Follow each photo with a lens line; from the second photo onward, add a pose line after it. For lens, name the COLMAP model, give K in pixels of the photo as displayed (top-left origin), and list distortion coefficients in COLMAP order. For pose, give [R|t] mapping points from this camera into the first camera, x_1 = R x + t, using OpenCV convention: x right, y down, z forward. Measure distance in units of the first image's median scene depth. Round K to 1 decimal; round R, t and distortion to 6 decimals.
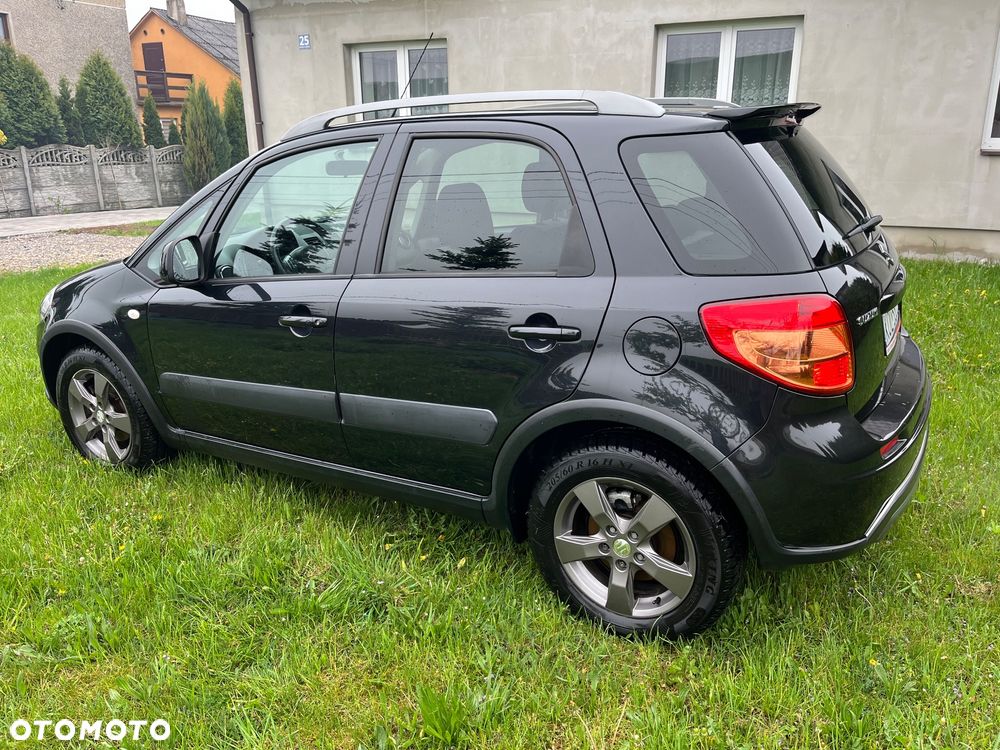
lens RADIAL K [[761.1, 0, 502.7], [0, 761.1, 370.7], [0, 0, 1]] dist [0.078779, -0.113925]
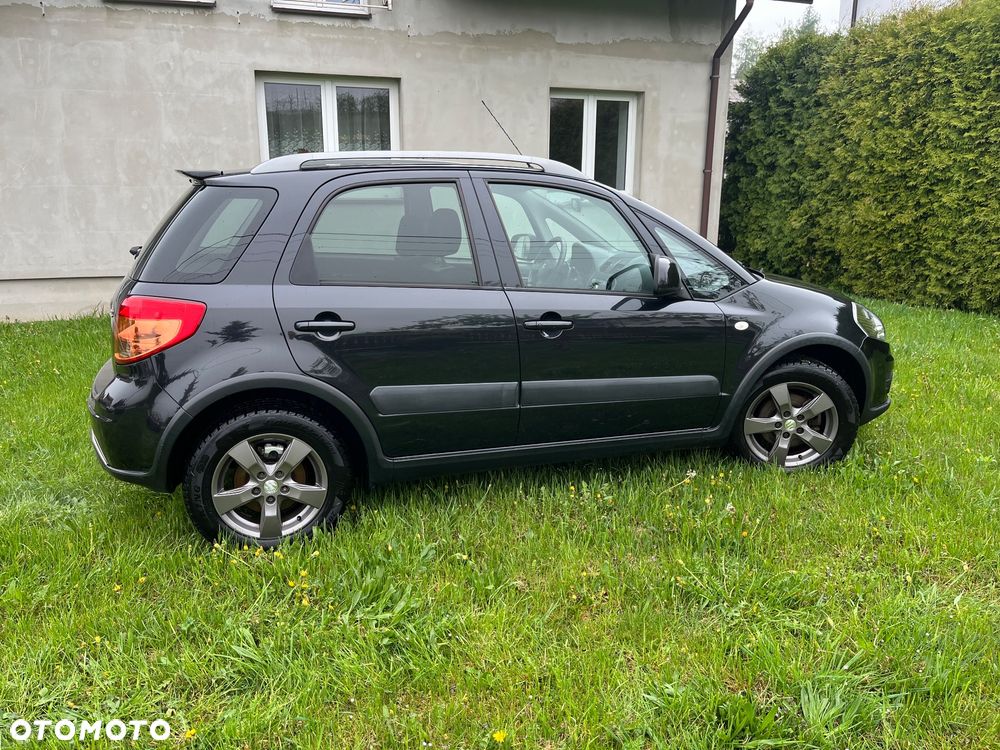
lens RADIAL K [[761.1, 0, 491.9], [0, 761.1, 375.8], [0, 0, 1]] dist [0.078779, -0.113925]
pose [[0.730982, -0.156411, 0.664230, -0.308493], [0.194730, 0.980716, 0.016637, -0.047231], [-0.654023, 0.117184, 0.747343, 0.168827]]
